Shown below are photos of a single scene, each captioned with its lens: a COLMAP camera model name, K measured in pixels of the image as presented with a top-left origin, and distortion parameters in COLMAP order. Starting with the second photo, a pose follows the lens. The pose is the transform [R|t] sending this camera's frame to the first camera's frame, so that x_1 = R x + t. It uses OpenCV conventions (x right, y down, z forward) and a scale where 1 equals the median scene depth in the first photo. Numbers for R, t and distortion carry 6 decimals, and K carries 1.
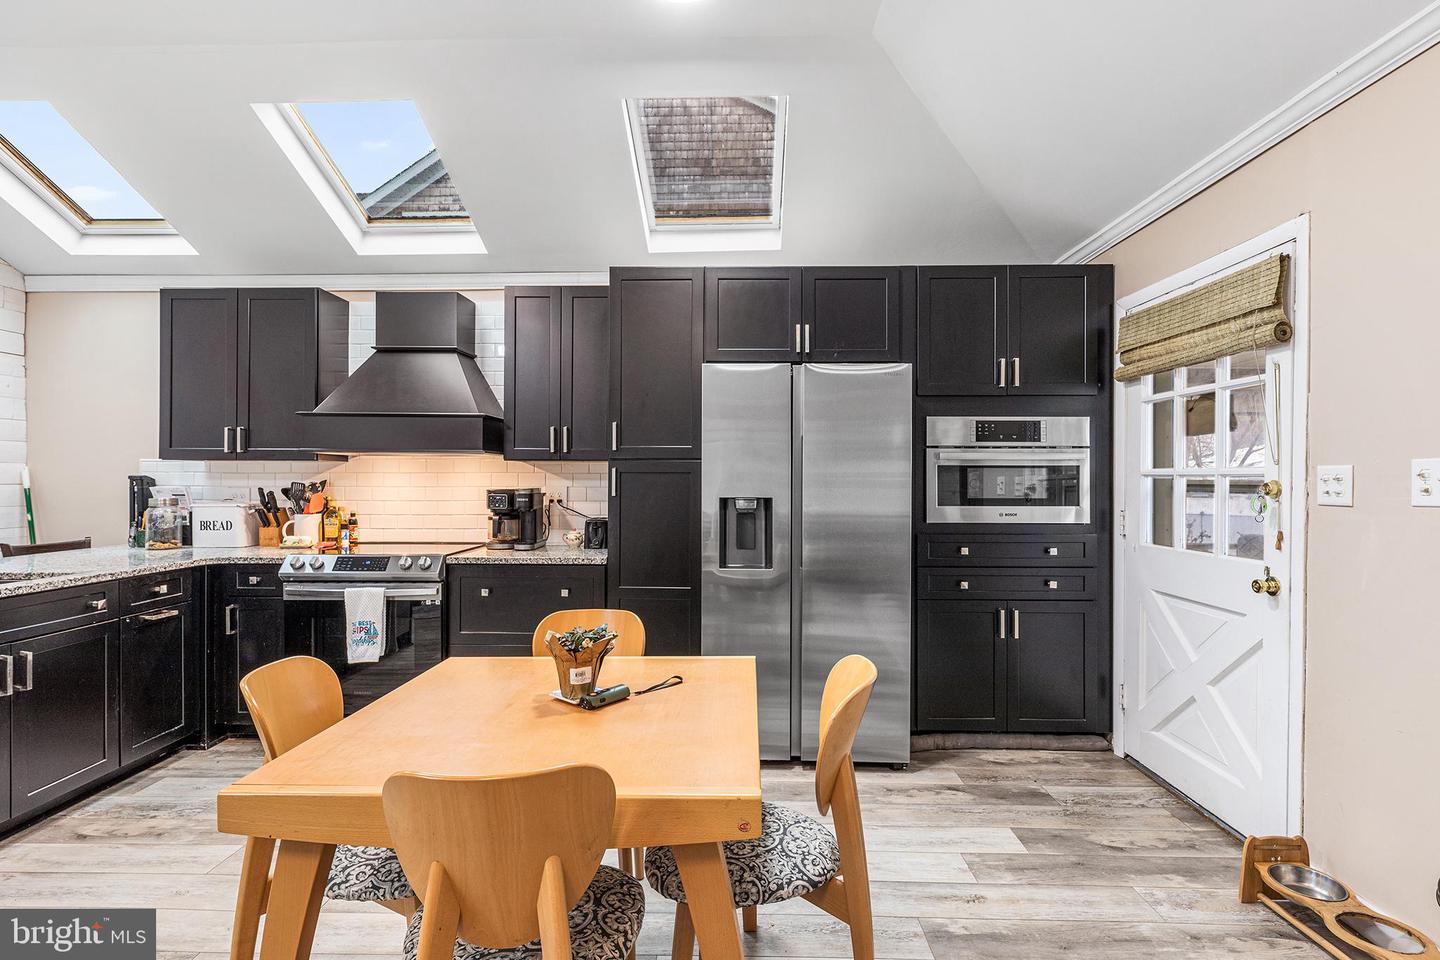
lens RADIAL K [[688.0, 0, 719.5], [0, 688.0, 482.4], [0, 0, 1]] dist [0.001808, 0.000443]
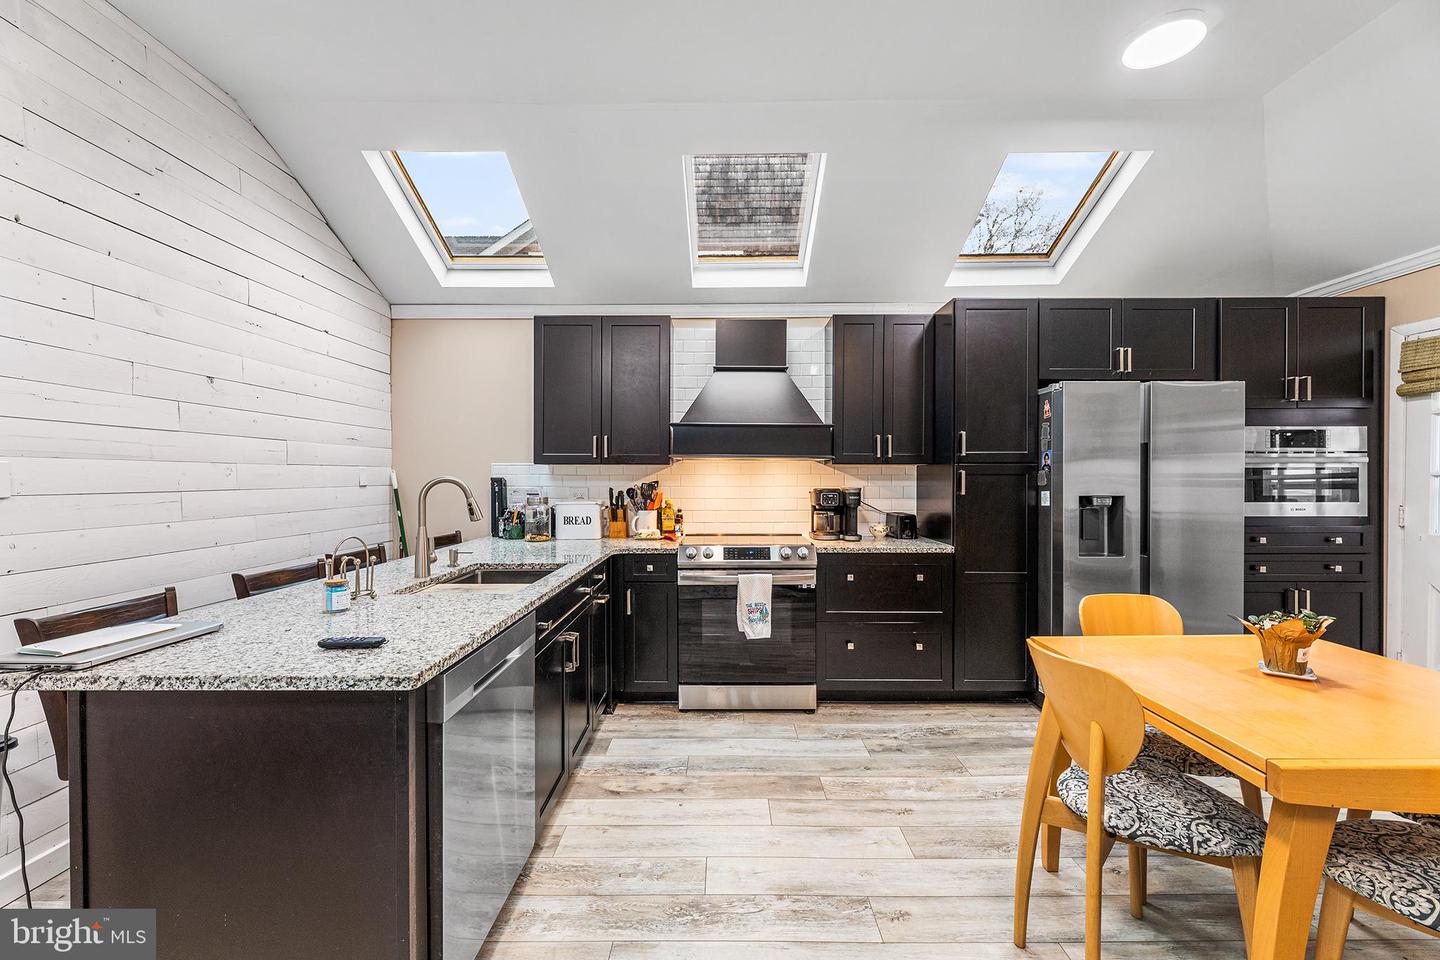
lens RADIAL K [[575.4, 0, 717.5], [0, 575.4, 482.6], [0, 0, 1]] dist [0.000737, 0.000086]
pose [[0.999870, -0.002550, 0.015913, -0.591678], [0.002478, 0.999987, 0.004506, -0.005875], [-0.015924, -0.004466, 0.999863, 0.030420]]
